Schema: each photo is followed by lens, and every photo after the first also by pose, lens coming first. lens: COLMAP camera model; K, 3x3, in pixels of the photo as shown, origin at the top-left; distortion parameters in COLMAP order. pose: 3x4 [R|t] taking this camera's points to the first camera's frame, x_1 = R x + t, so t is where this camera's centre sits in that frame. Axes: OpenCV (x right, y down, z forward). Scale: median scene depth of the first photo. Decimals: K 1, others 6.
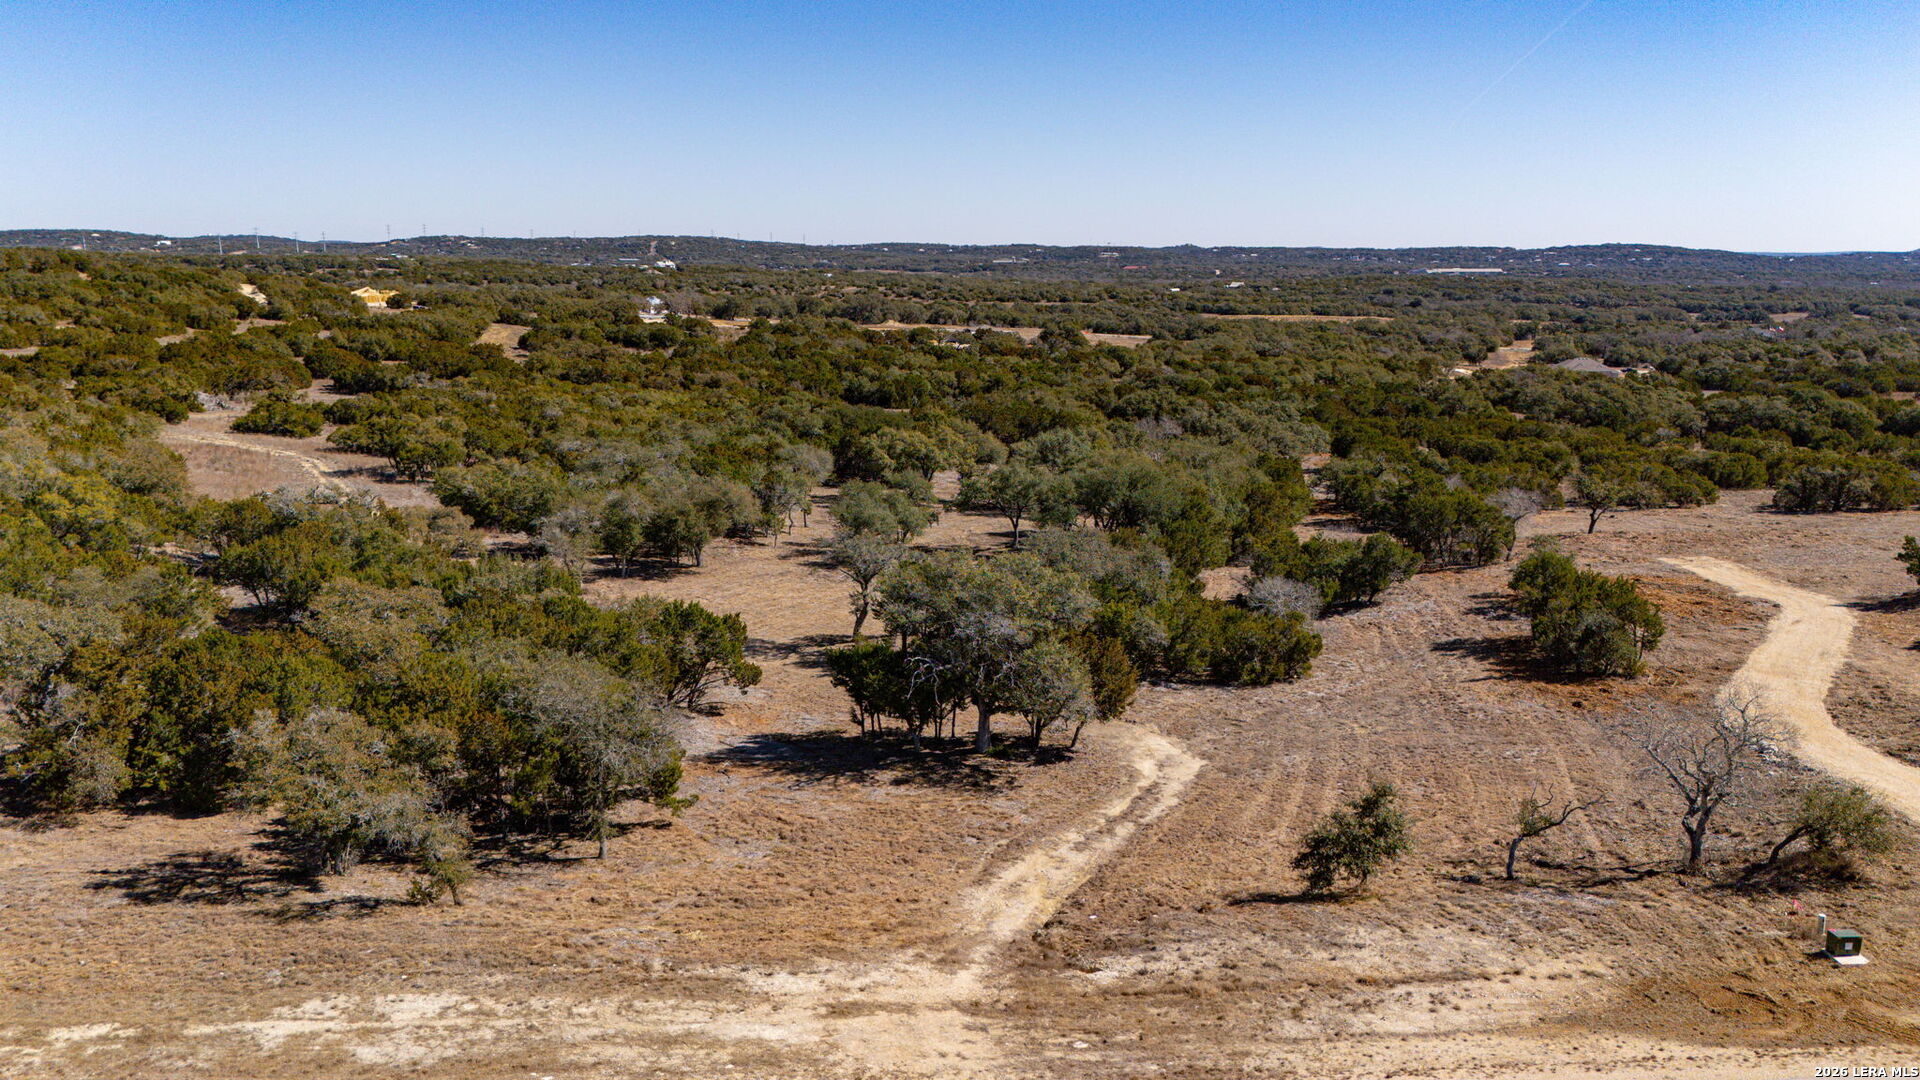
lens RADIAL K [[1404.6, 0, 964.6], [0, 1404.6, 550.0], [0, 0, 1]] dist [0.079625, -0.079019]
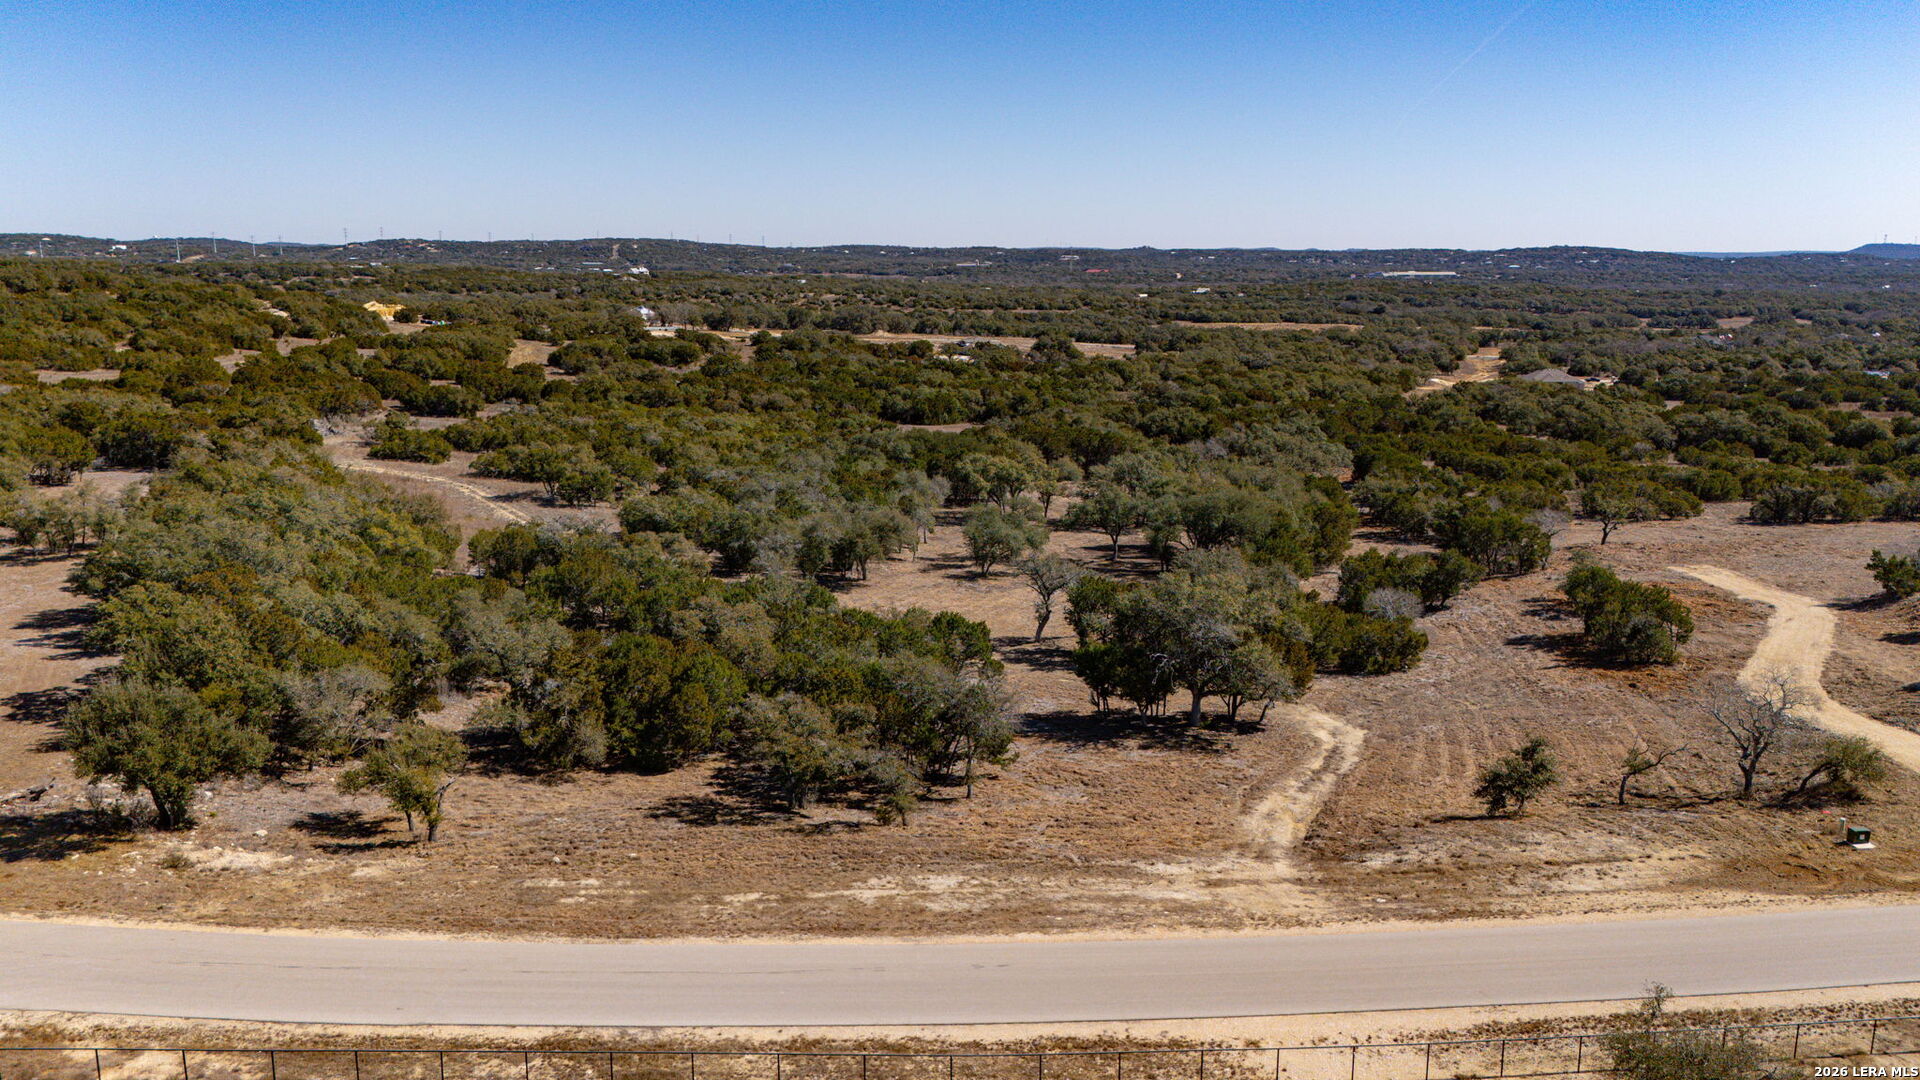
lens RADIAL K [[1404.6, 0, 964.3], [0, 1404.6, 550.1], [0, 0, 1]] dist [0.079625, -0.079019]
pose [[0.999504, -0.007967, 0.030483, -0.075485], [0.007966, 0.999968, 0.000156, -0.007005], [-0.030483, 0.000087, 0.999535, -0.097488]]
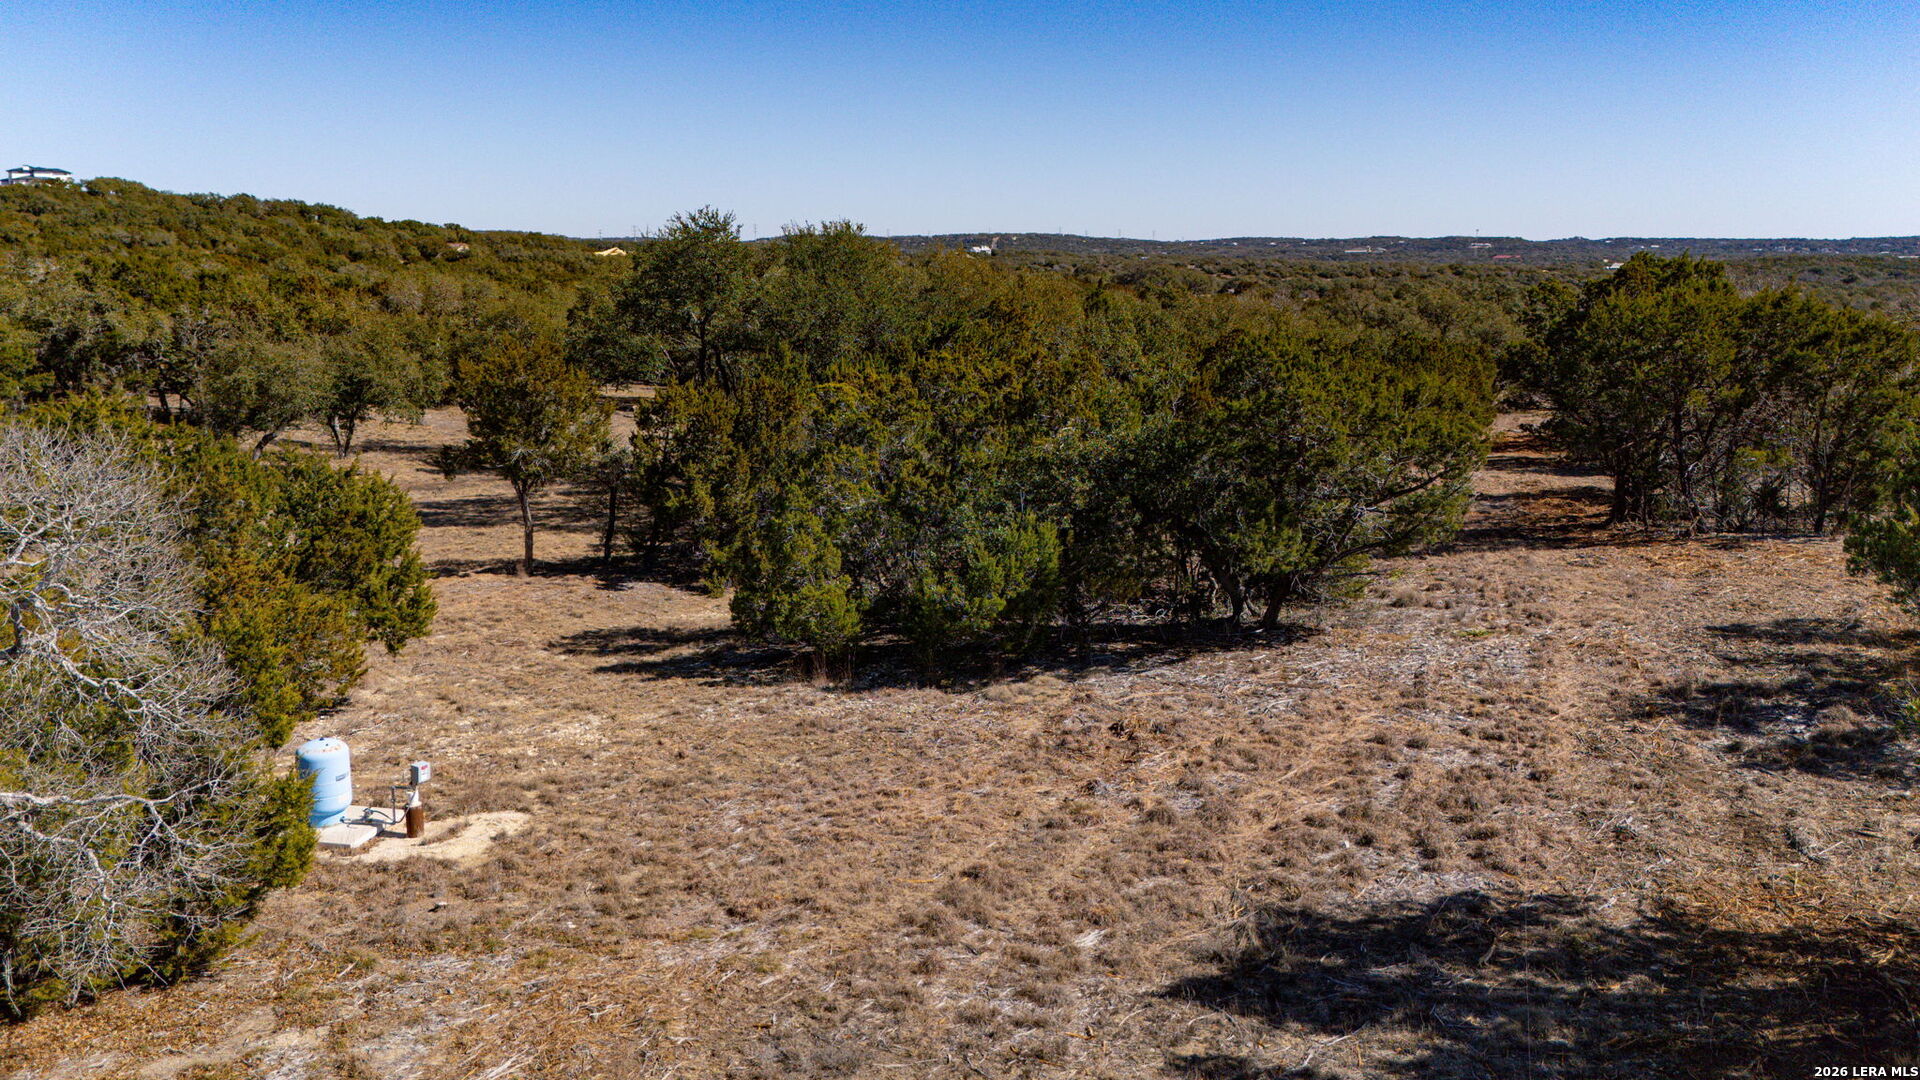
lens RADIAL K [[1404.6, 0, 964.2], [0, 1404.6, 541.6], [0, 0, 1]] dist [0.079625, -0.079019]
pose [[0.969067, 0.047232, -0.242235, 0.137144], [-0.049138, 0.998790, -0.001828, 0.011662], [0.241856, 0.013675, 0.970216, 0.348775]]
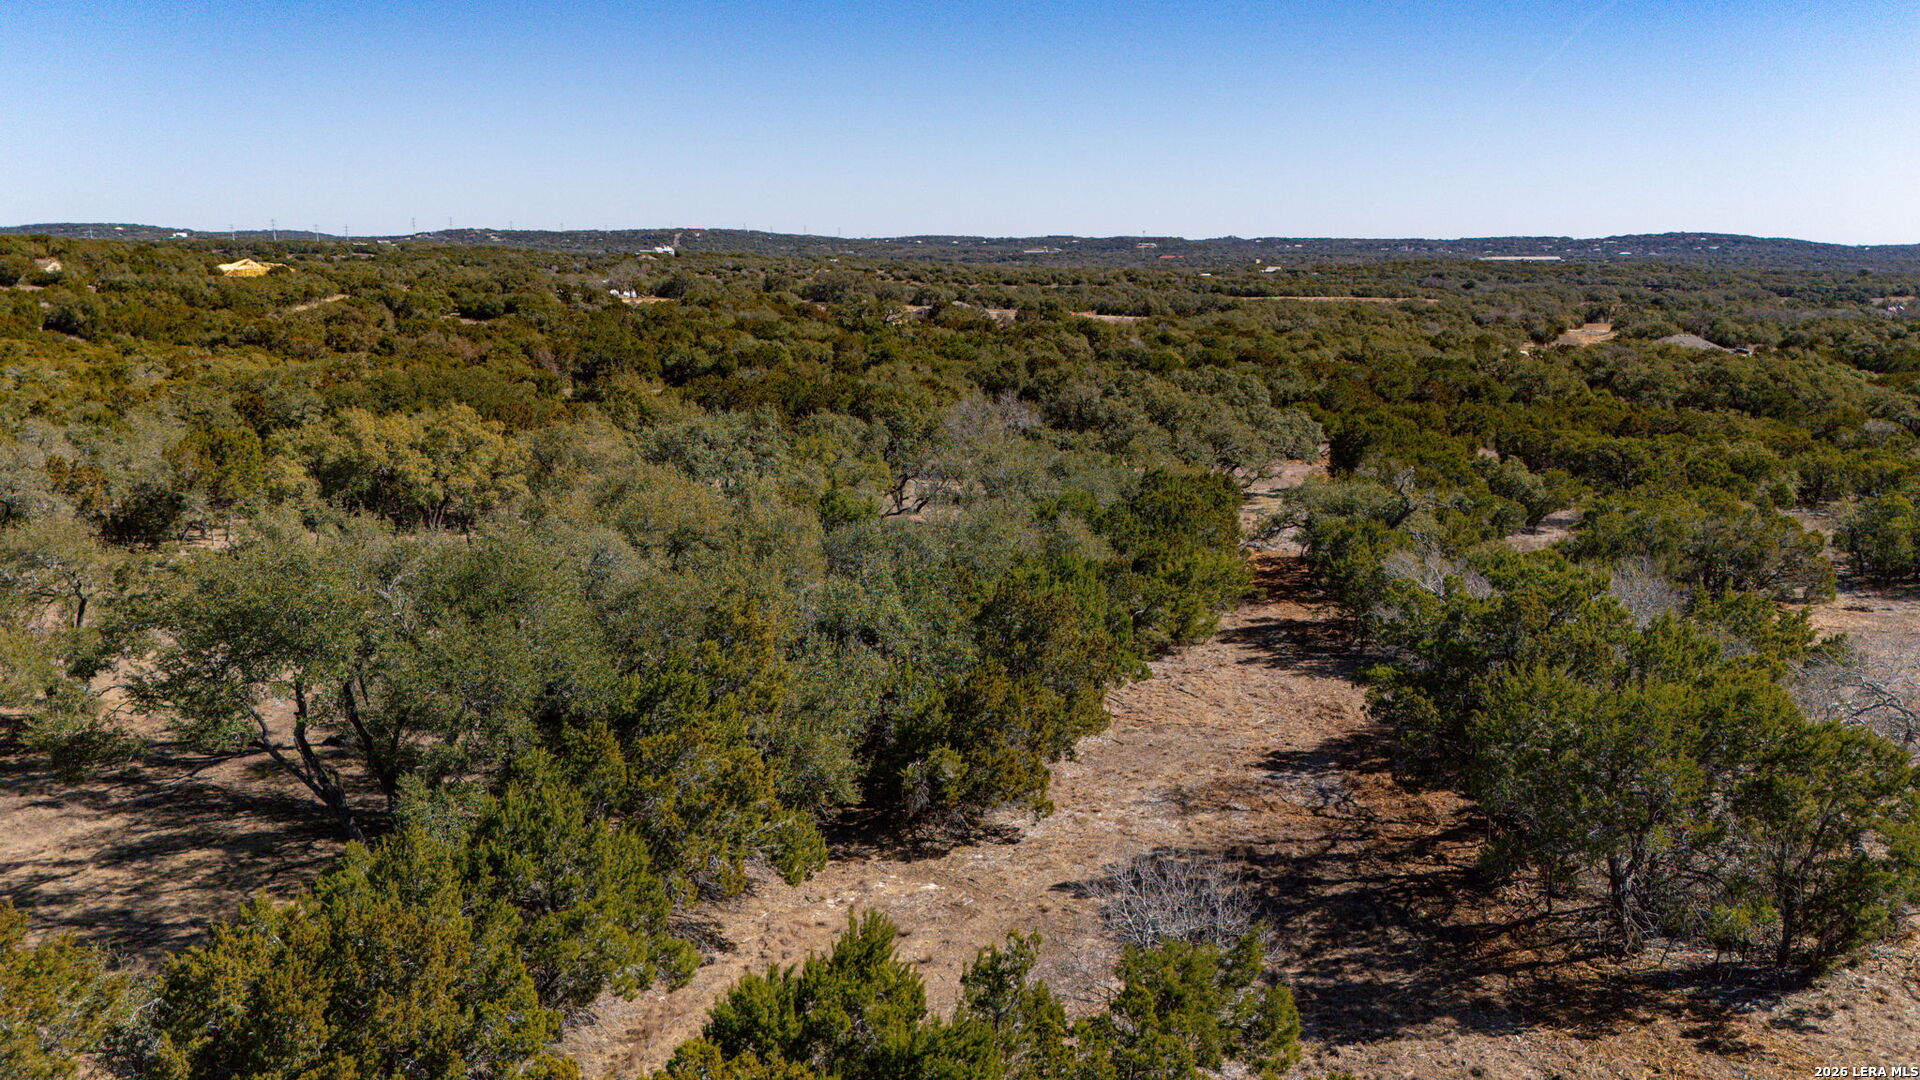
lens RADIAL K [[1404.6, 0, 964.9], [0, 1404.6, 544.3], [0, 0, 1]] dist [0.079625, -0.079019]
pose [[0.999499, 0.003932, -0.031418, 0.121474], [-0.003986, 0.999991, -0.001645, -0.031157], [0.031411, 0.001769, 0.999505, 0.394450]]
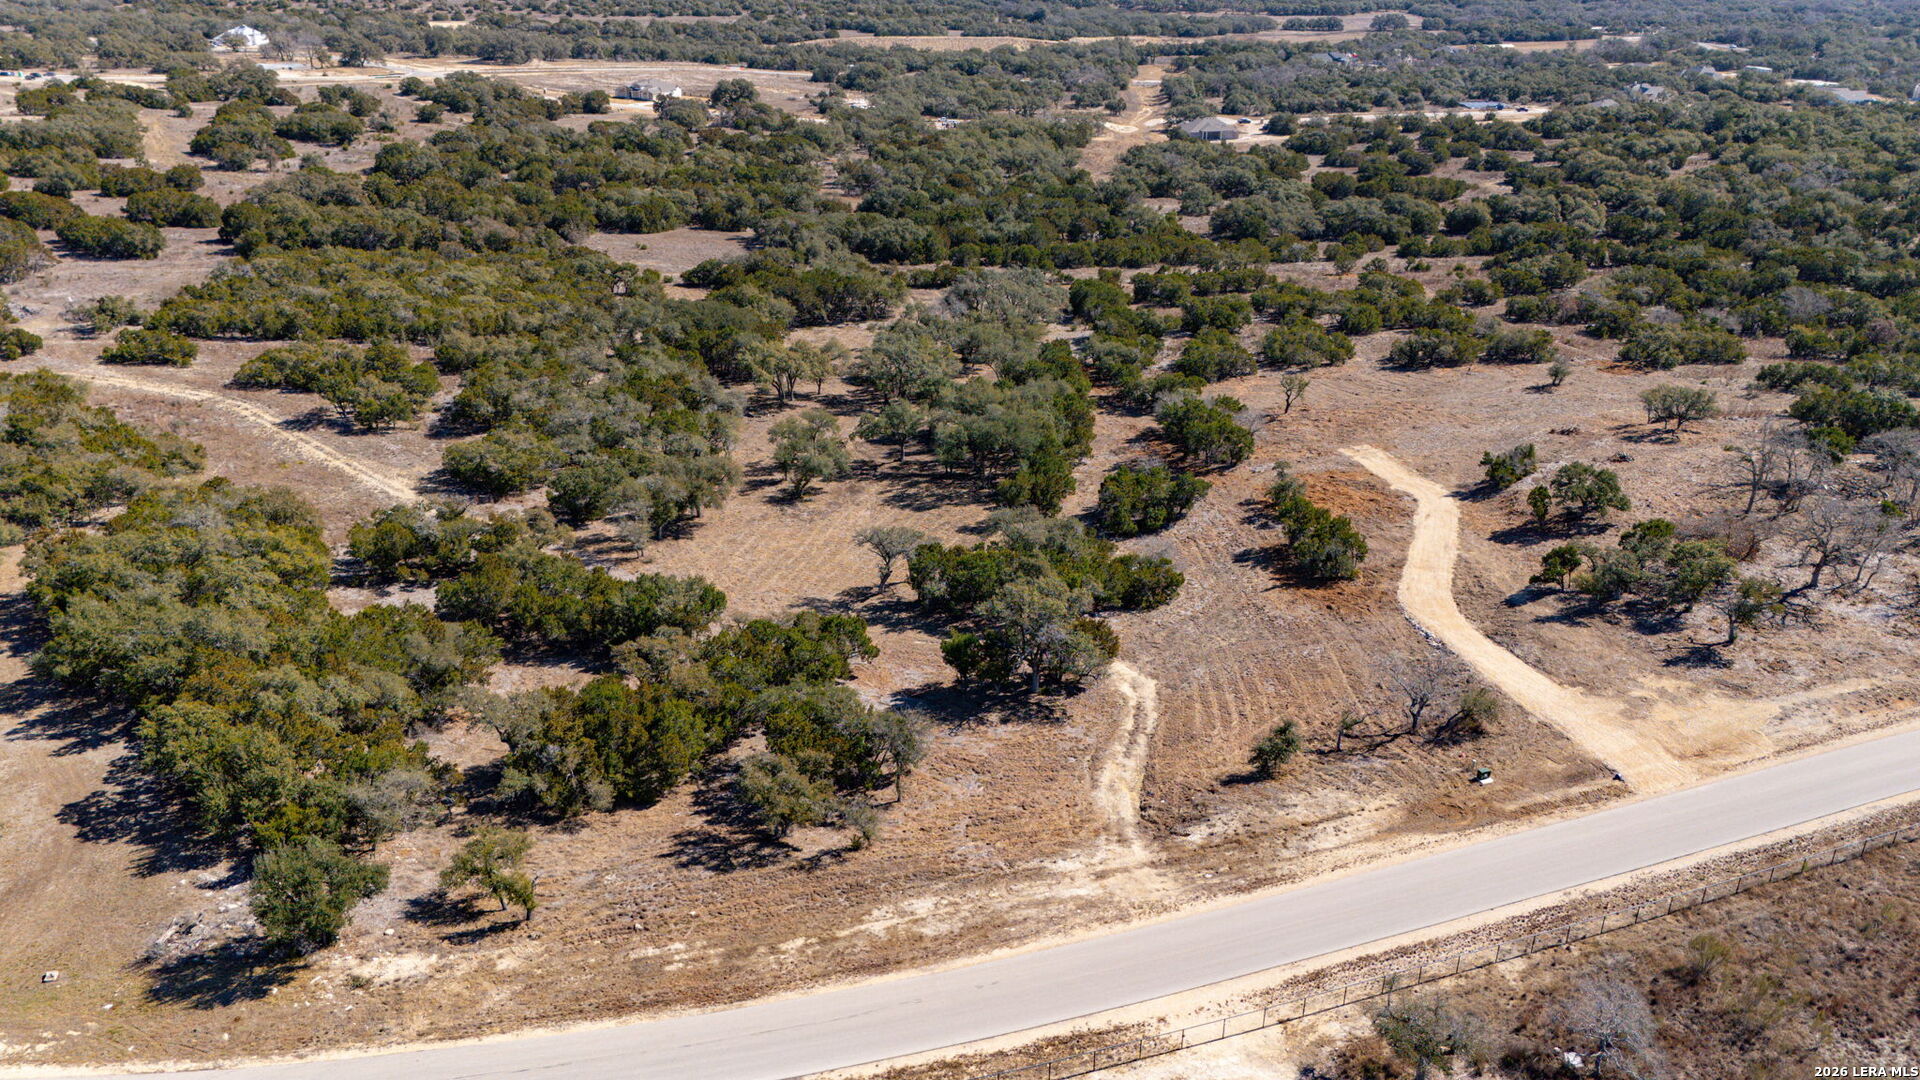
lens RADIAL K [[1404.6, 0, 963.2], [0, 1404.6, 547.2], [0, 0, 1]] dist [0.079625, -0.079019]
pose [[0.962901, -0.109779, 0.246516, -0.150048], [0.053655, 0.973159, 0.223792, -0.132224], [-0.264467, -0.202263, 0.942946, -0.181070]]
